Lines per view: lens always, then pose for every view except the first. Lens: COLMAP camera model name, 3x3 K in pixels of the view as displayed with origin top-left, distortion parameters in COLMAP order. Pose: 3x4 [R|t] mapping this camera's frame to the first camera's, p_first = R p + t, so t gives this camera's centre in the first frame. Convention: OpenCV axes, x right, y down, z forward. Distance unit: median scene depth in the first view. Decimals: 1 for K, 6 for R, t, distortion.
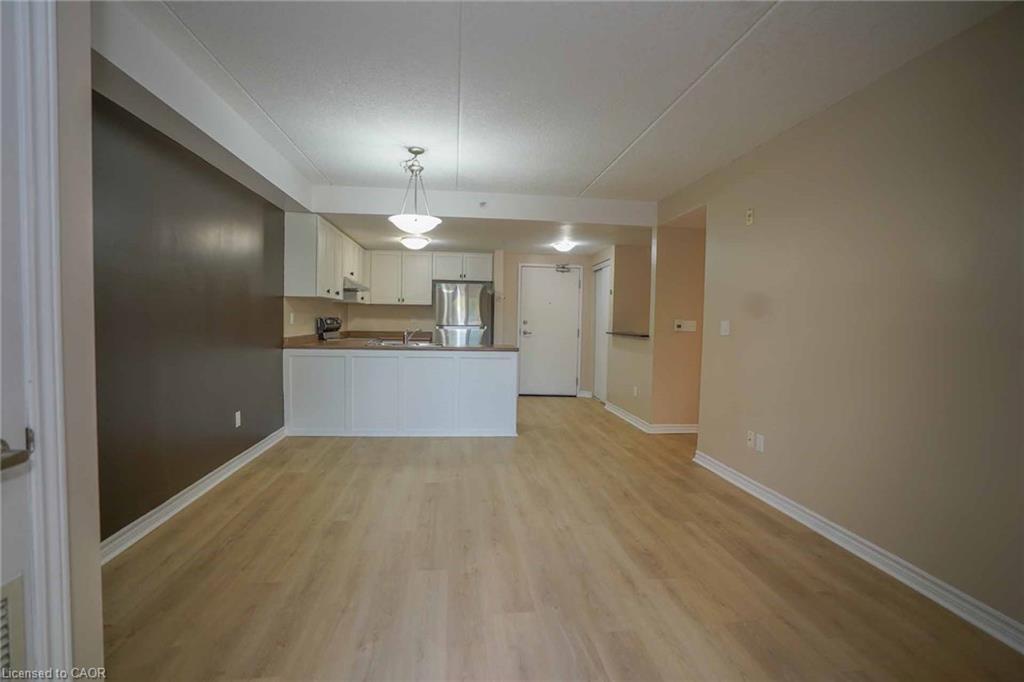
lens RADIAL K [[474.6, 0, 507.0], [0, 474.6, 341.3], [0, 0, 1]] dist [-0.057711, 0.019777]
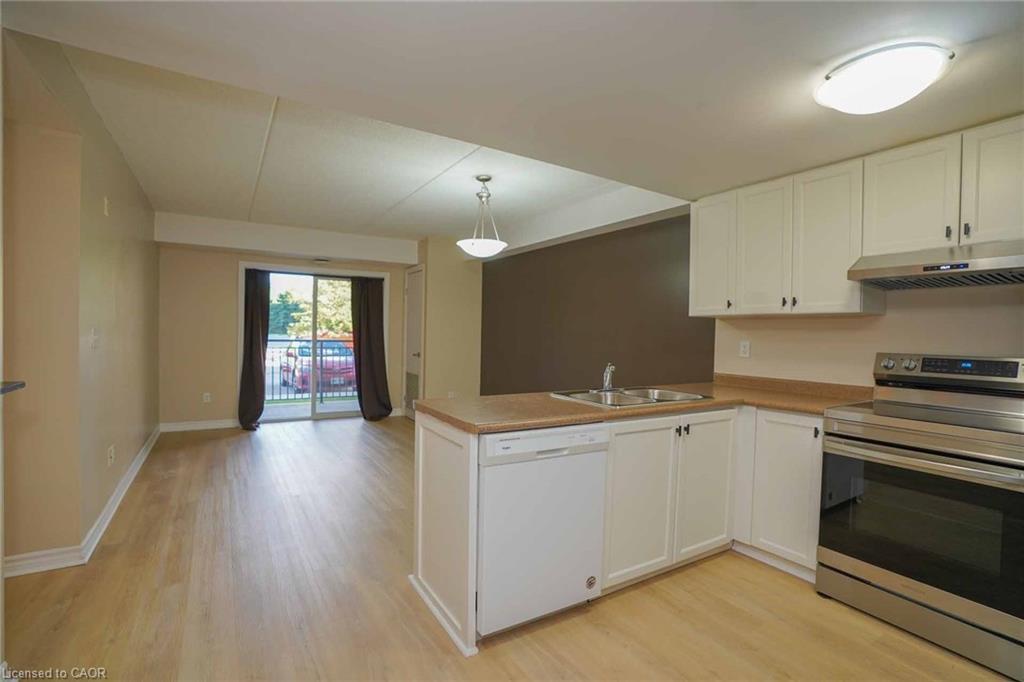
lens RADIAL K [[474.6, 0, 507.0], [0, 474.6, 341.3], [0, 0, 1]] dist [-0.057711, 0.019777]
pose [[-0.905106, -0.018841, -0.424769, 0.167106], [-0.042139, 0.998074, 0.045520, -0.066623], [0.423093, 0.059099, -0.904157, 1.342698]]
